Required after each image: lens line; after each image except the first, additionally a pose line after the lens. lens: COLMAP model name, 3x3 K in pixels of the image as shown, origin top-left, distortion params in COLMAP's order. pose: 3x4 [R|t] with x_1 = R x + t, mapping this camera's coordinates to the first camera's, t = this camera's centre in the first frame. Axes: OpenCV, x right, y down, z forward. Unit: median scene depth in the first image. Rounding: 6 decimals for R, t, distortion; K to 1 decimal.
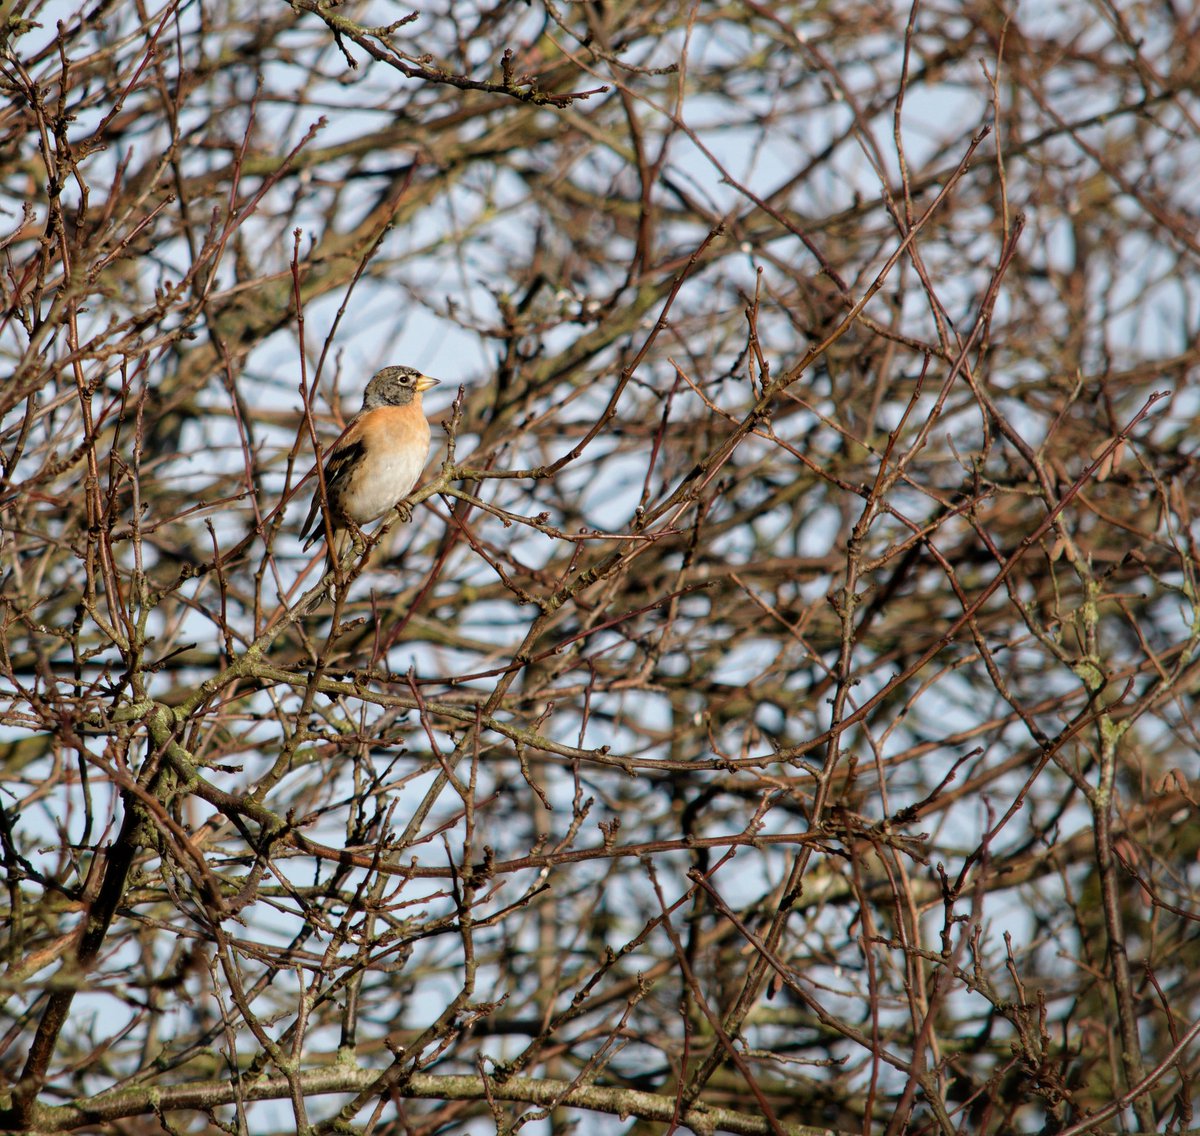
lens RADIAL K [[482.3, 0, 600.2], [0, 482.3, 625.9], [0, 0, 1]] dist [0.000447, -0.001204]
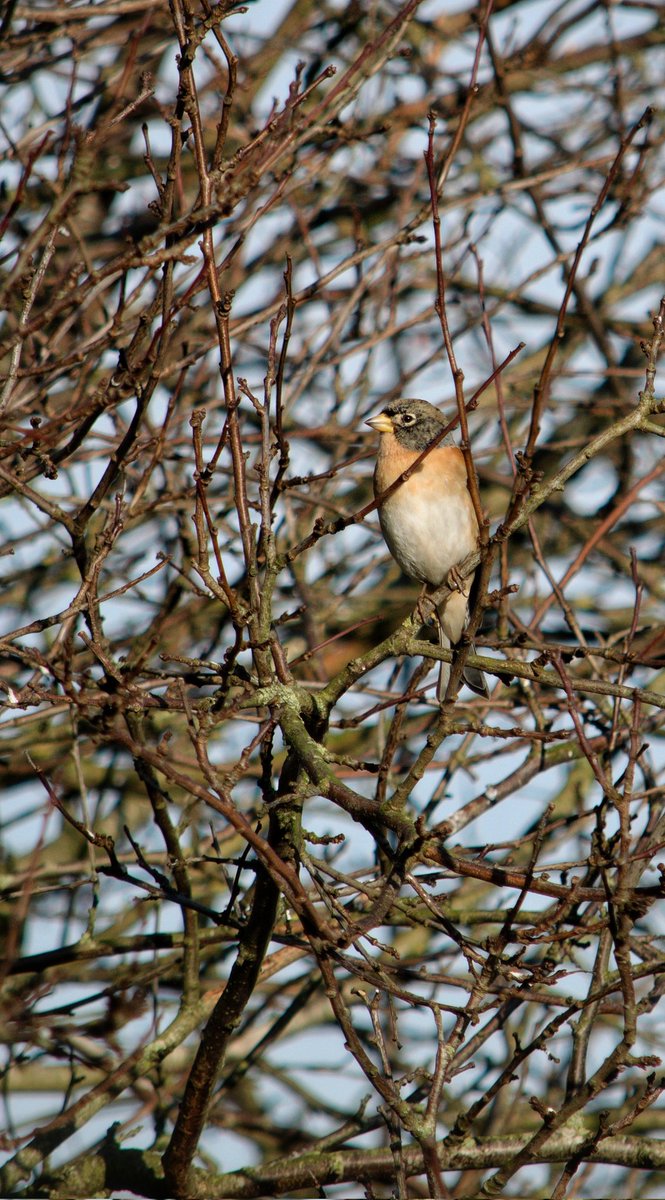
lens RADIAL K [[594.8, 0, 332.5], [0, 594.8, 600.0], [0, 0, 1]] dist [-0.003252, 0.000164]
pose [[0.999840, 0.002836, -0.017684, -0.825162], [-0.002757, 0.999986, 0.004500, 0.007638], [0.017697, -0.004450, 0.999833, -0.010799]]
